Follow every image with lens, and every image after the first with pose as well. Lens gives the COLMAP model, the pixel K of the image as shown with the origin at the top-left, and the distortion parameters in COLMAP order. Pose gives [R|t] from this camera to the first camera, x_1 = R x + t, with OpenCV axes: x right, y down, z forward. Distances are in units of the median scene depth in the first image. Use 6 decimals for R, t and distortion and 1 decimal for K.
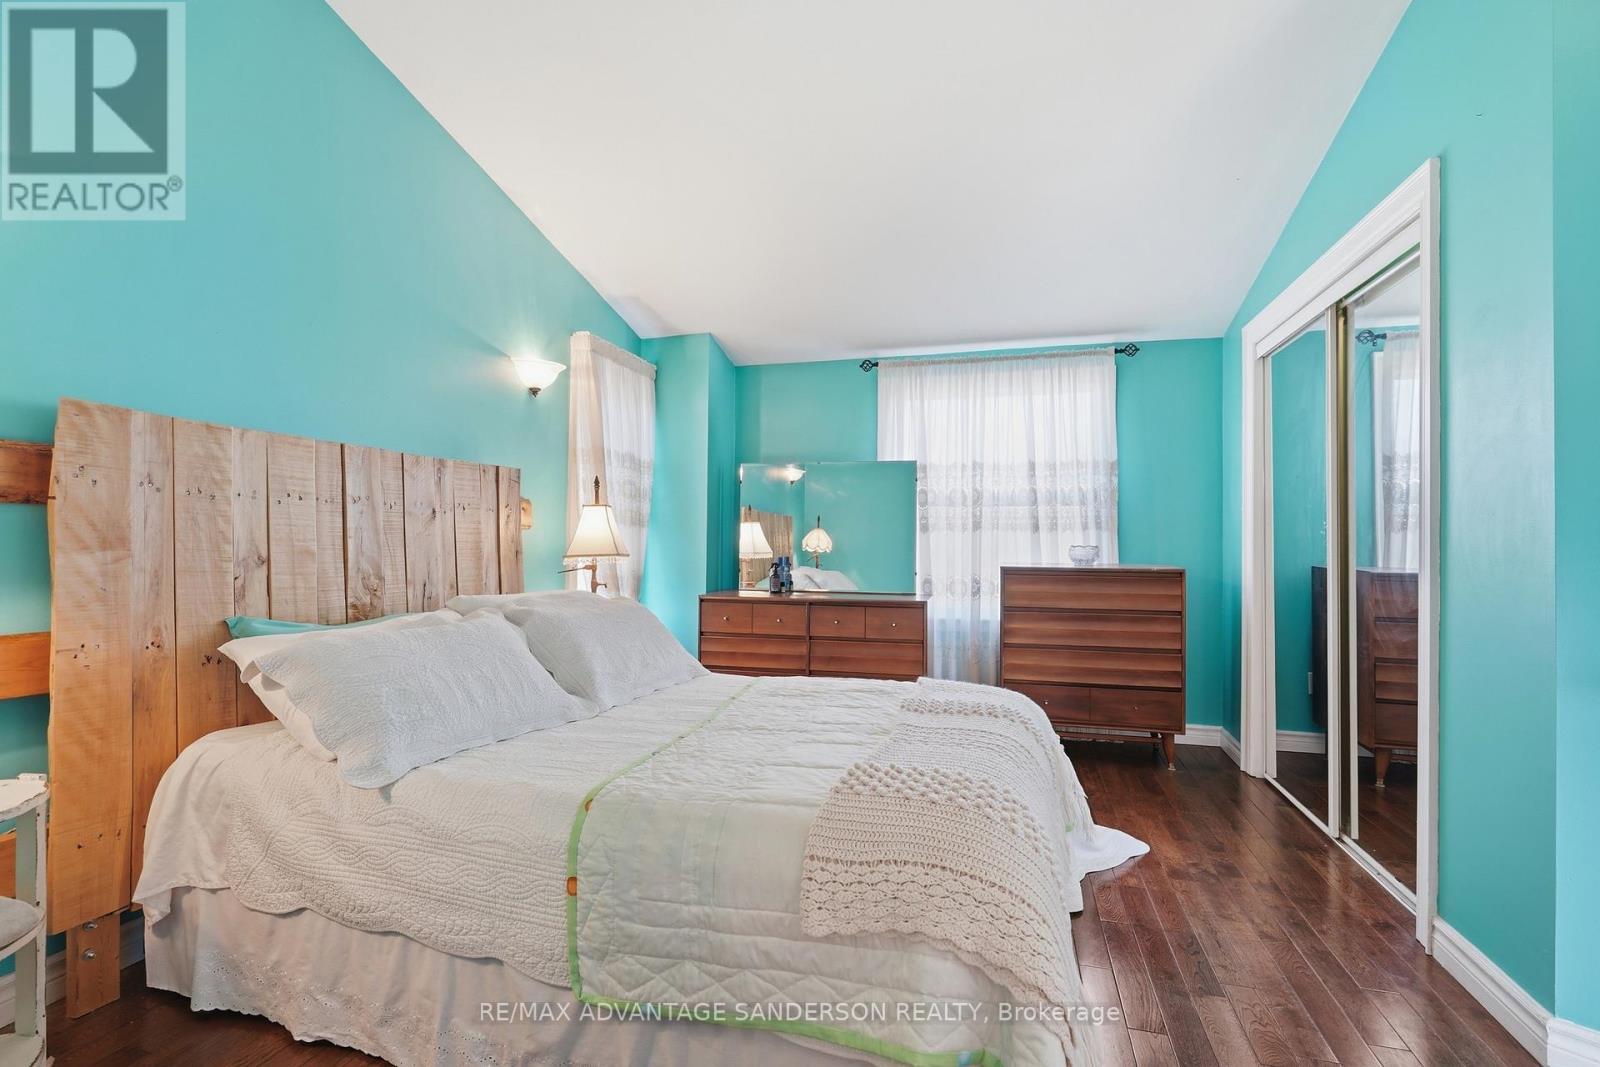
lens RADIAL K [[733.7, 0, 799.8], [0, 733.7, 529.4], [0, 0, 1]] dist [-0.002237, 0.000597]
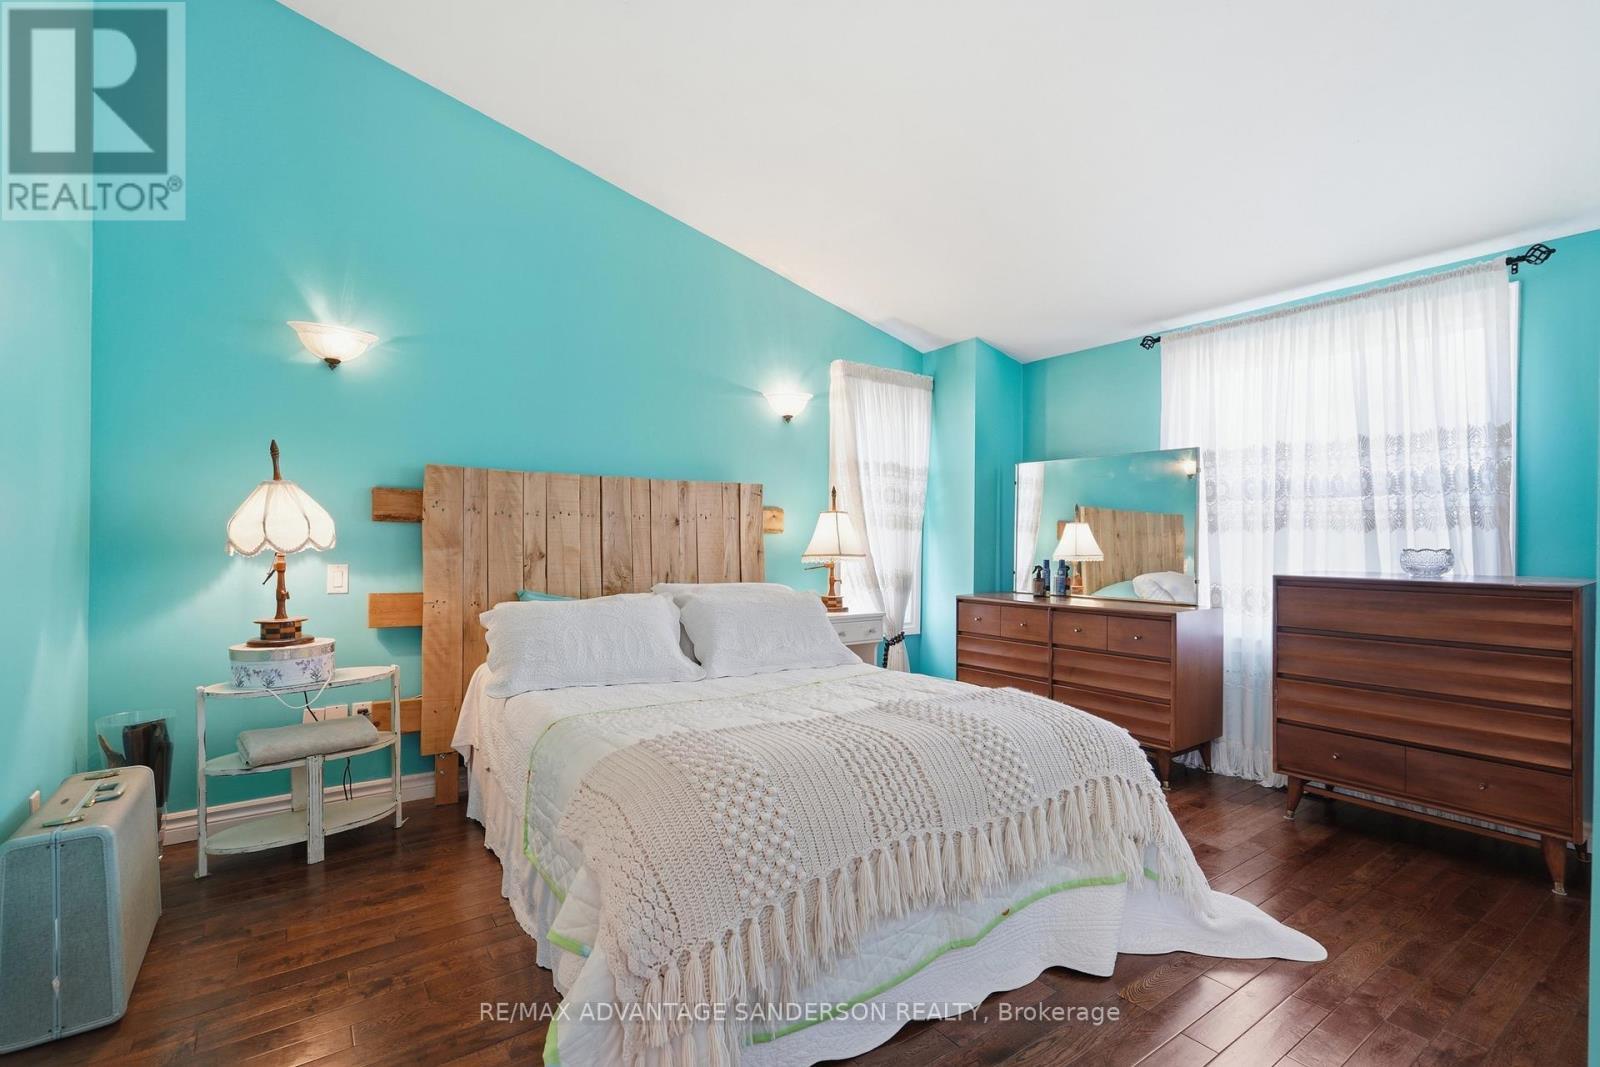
lens RADIAL K [[730.0, 0, 801.9], [0, 730.0, 536.5], [0, 0, 1]] dist [-0.003708, 0.000439]
pose [[0.779433, -0.005351, -0.626463, 0.357432], [0.009687, 0.999947, 0.003511, 0.001175], [0.626411, -0.008805, 0.779444, 0.069601]]
